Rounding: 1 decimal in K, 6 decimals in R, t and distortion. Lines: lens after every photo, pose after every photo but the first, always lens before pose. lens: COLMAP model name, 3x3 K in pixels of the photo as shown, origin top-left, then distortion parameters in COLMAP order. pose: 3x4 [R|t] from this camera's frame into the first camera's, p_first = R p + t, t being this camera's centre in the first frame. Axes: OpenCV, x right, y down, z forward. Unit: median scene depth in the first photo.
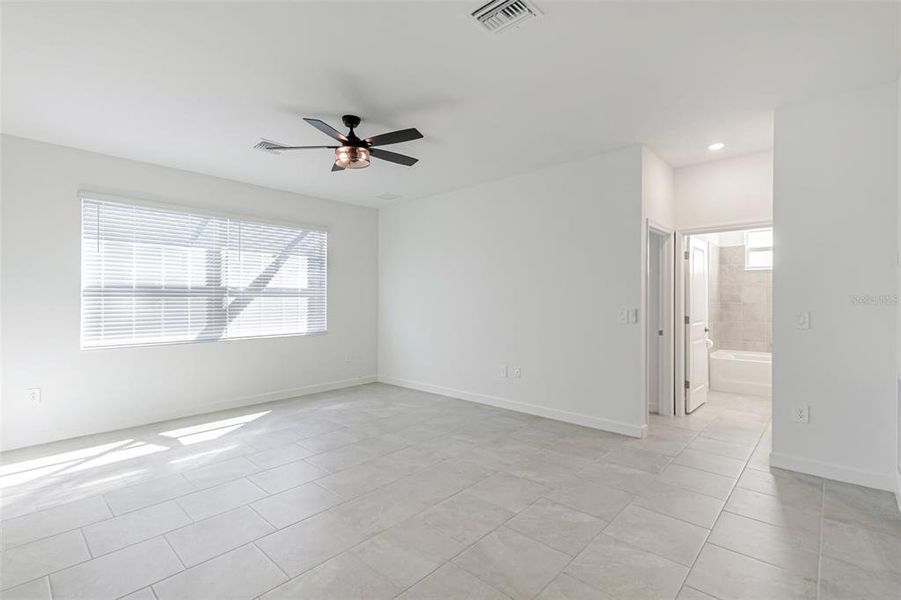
lens RADIAL K [[412.7, 0, 447.6], [0, 412.7, 303.8], [0, 0, 1]] dist [0.000236, 0.001149]
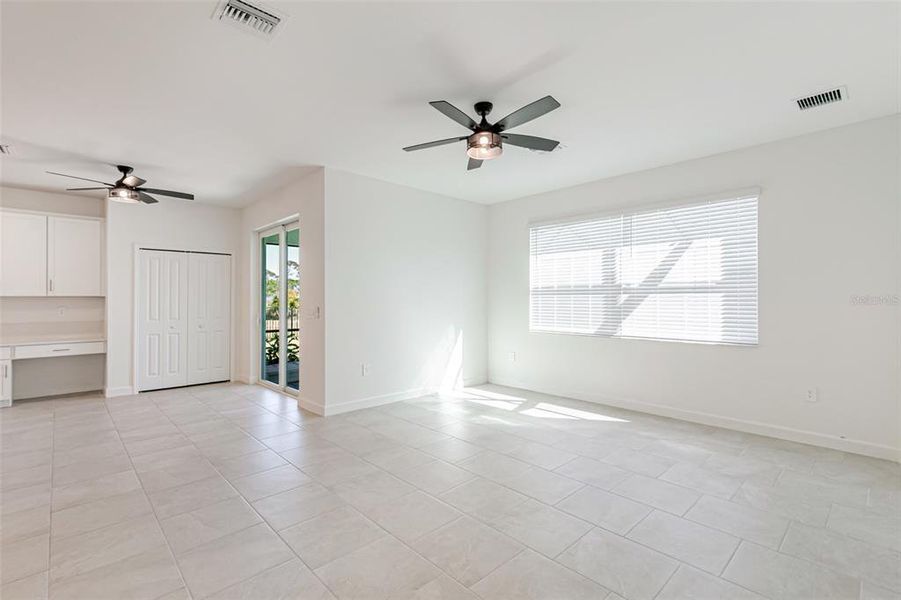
lens RADIAL K [[412.7, 0, 460.2], [0, 412.7, 302.0], [0, 0, 1]] dist [0.000236, 0.001149]
pose [[-0.054974, 0.013516, -0.998396, 0.490481], [-0.004198, 0.999896, 0.013768, -0.010320], [0.998479, 0.004948, -0.054912, 0.692336]]
